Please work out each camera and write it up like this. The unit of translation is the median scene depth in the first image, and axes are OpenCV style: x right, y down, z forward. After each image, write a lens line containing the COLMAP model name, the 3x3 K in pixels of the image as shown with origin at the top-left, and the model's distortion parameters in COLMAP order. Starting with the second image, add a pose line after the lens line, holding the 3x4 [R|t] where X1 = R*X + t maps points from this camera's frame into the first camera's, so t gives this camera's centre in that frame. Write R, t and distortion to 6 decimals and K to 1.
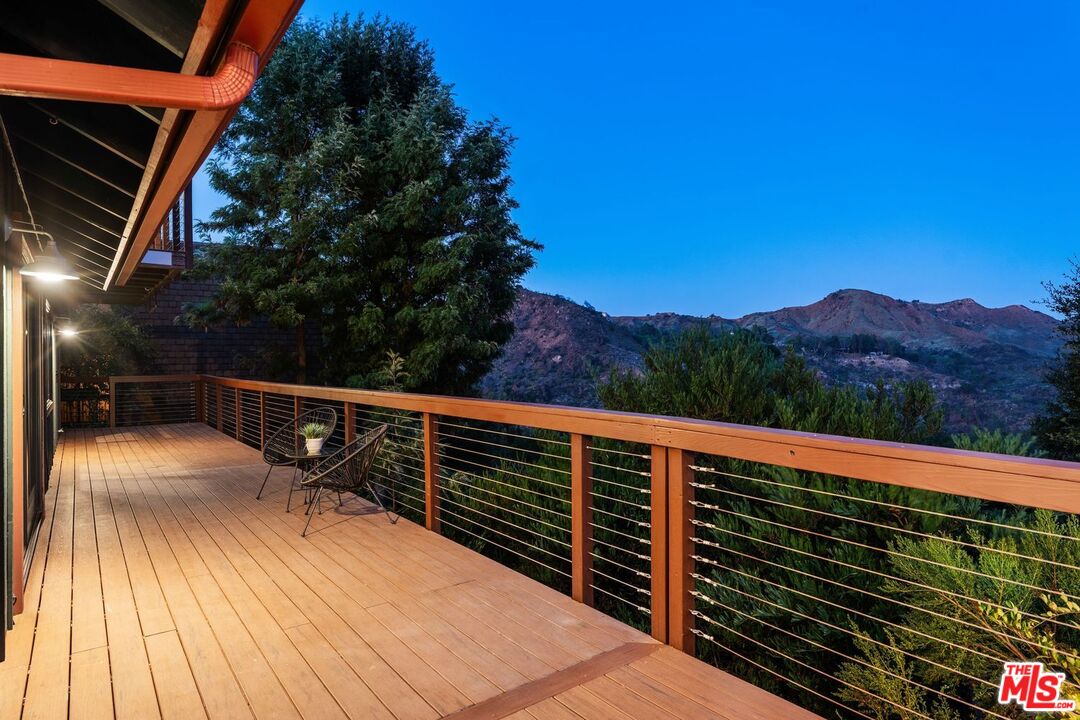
lens RADIAL K [[611.4, 0, 541.1], [0, 611.4, 351.1], [0, 0, 1]] dist [0.015353, -0.003949]
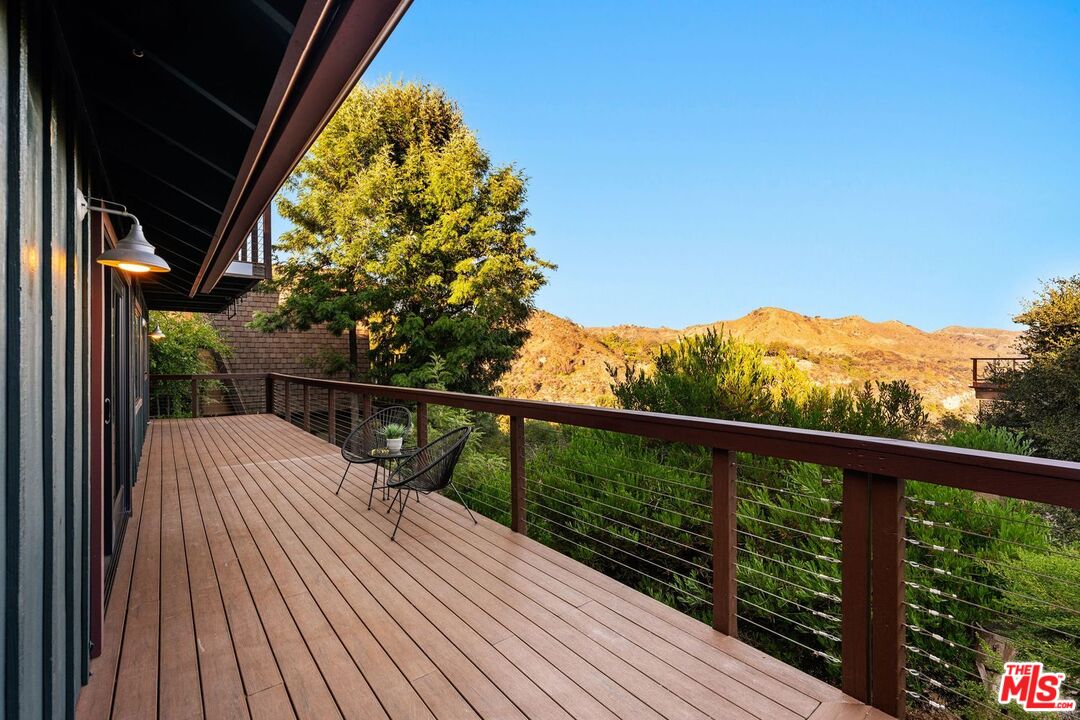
lens RADIAL K [[473.9, 0, 533.3], [0, 473.9, 356.4], [0, 0, 1]] dist [0.008557, -0.000652]
pose [[0.999871, 0.005597, 0.015034, -0.051039], [-0.005686, 0.999967, 0.005881, -0.001343], [-0.015000, -0.005966, 0.999870, 0.064384]]
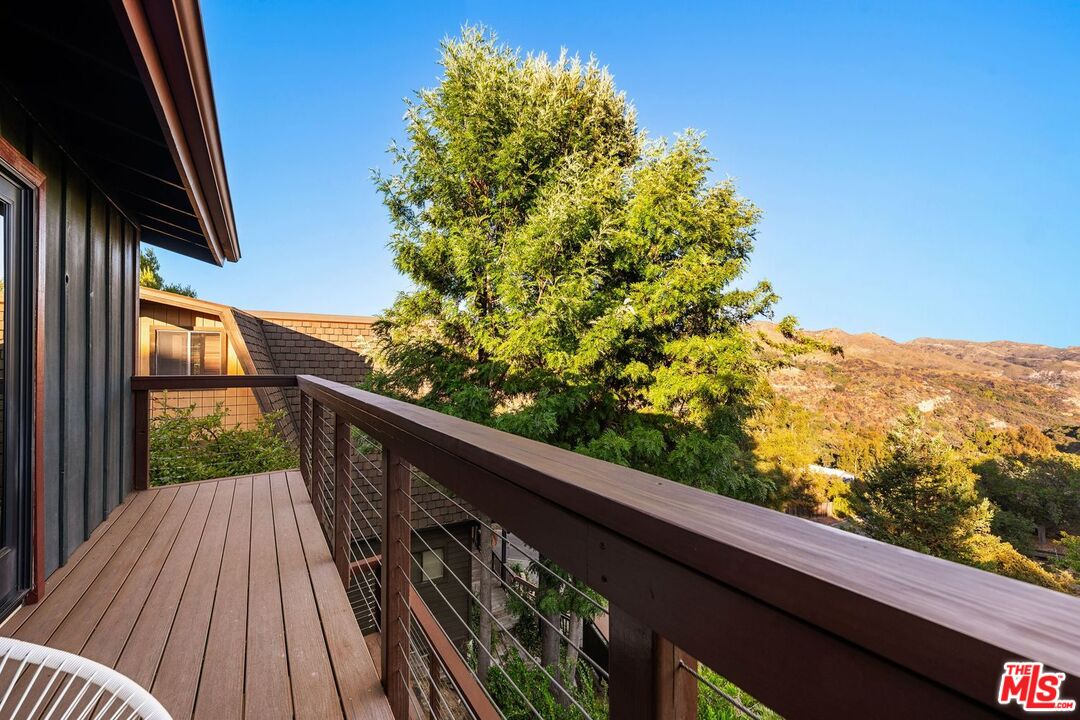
lens RADIAL K [[380.9, 0, 533.8], [0, 380.9, 354.6], [0, 0, 1]] dist [0.014229, 0.000067]
pose [[0.999635, 0.012116, -0.024150, -0.318397], [-0.012095, 0.999926, 0.001033, -0.147365], [0.024161, -0.000741, 0.999708, 0.487983]]
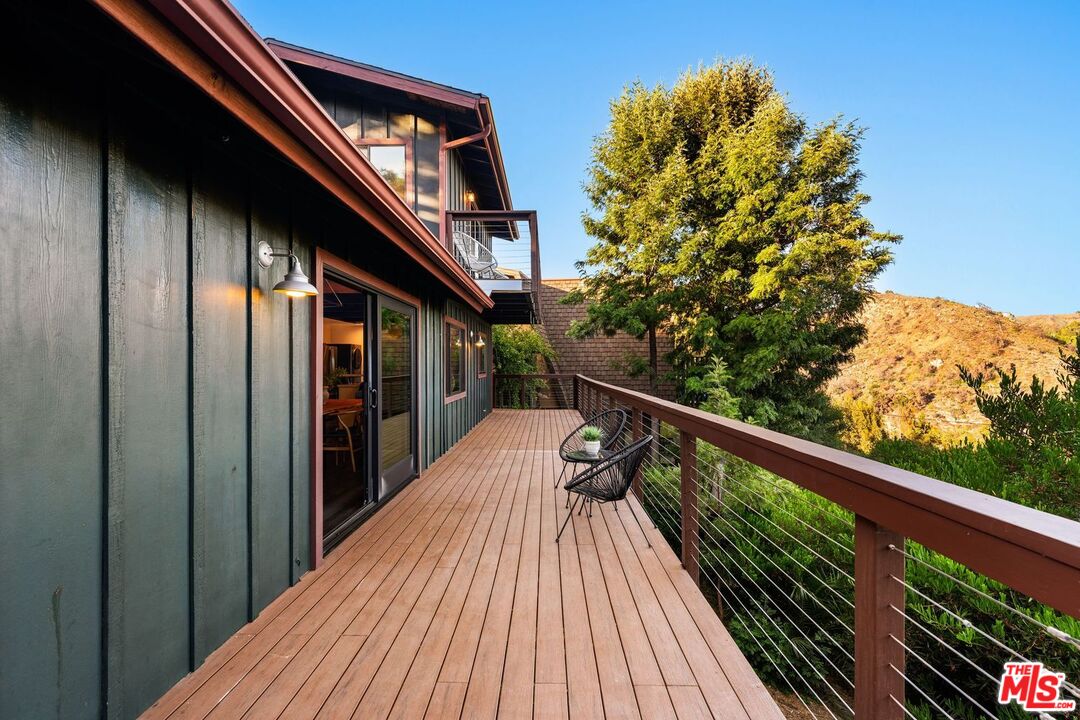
lens RADIAL K [[473.9, 0, 536.9], [0, 473.9, 362.0], [0, 0, 1]] dist [0.008557, -0.000652]
pose [[0.780997, 0.003937, -0.624522, 0.020479], [0.004219, 0.999924, 0.011579, -0.000351], [0.624521, -0.011678, 0.780921, 0.110702]]
